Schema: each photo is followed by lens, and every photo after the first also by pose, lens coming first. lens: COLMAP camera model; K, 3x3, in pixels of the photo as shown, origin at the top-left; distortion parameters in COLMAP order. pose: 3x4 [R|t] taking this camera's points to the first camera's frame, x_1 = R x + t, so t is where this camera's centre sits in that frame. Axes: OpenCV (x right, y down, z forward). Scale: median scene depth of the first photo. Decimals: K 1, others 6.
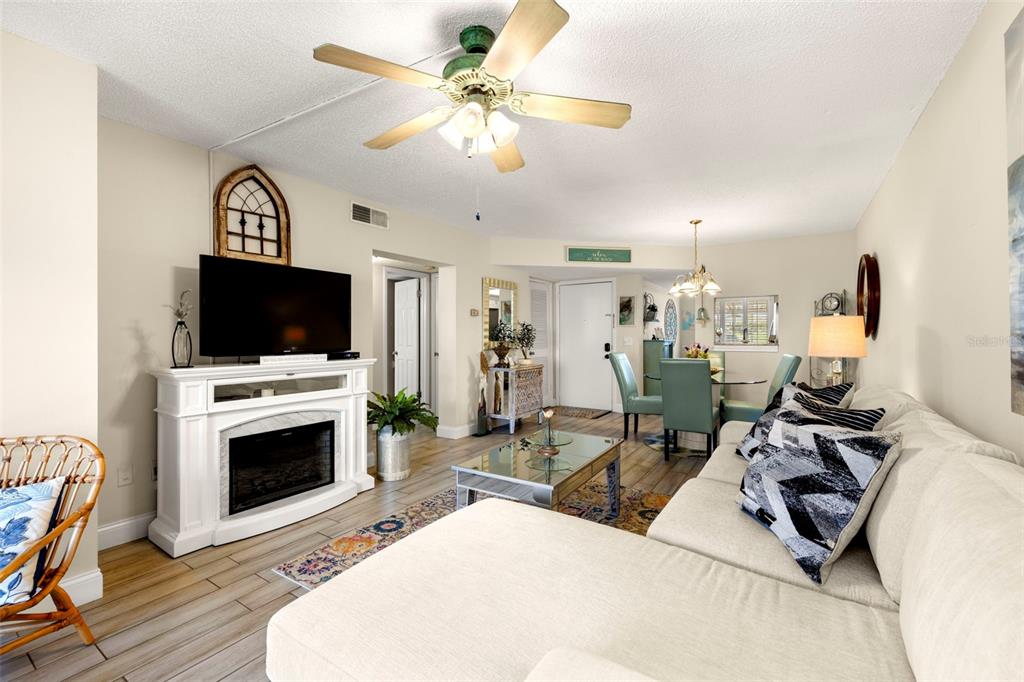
lens RADIAL K [[431.7, 0, 511.9], [0, 431.7, 337.9], [0, 0, 1]] dist [0.001144, -0.000175]
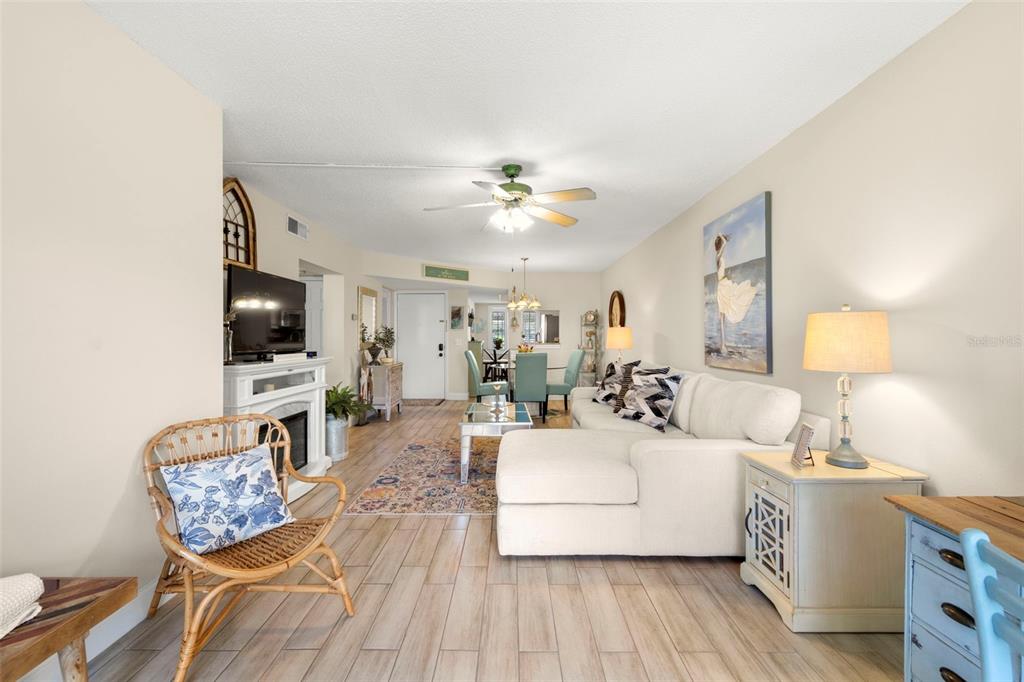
lens RADIAL K [[431.5, 0, 508.9], [0, 431.5, 340.2], [0, 0, 1]] dist [0.030594, 0.000039]
pose [[0.841092, -0.002116, 0.540889, -0.603628], [0.002116, 0.999998, 0.000621, 0.003264], [-0.540889, 0.000622, 0.841094, -0.280677]]
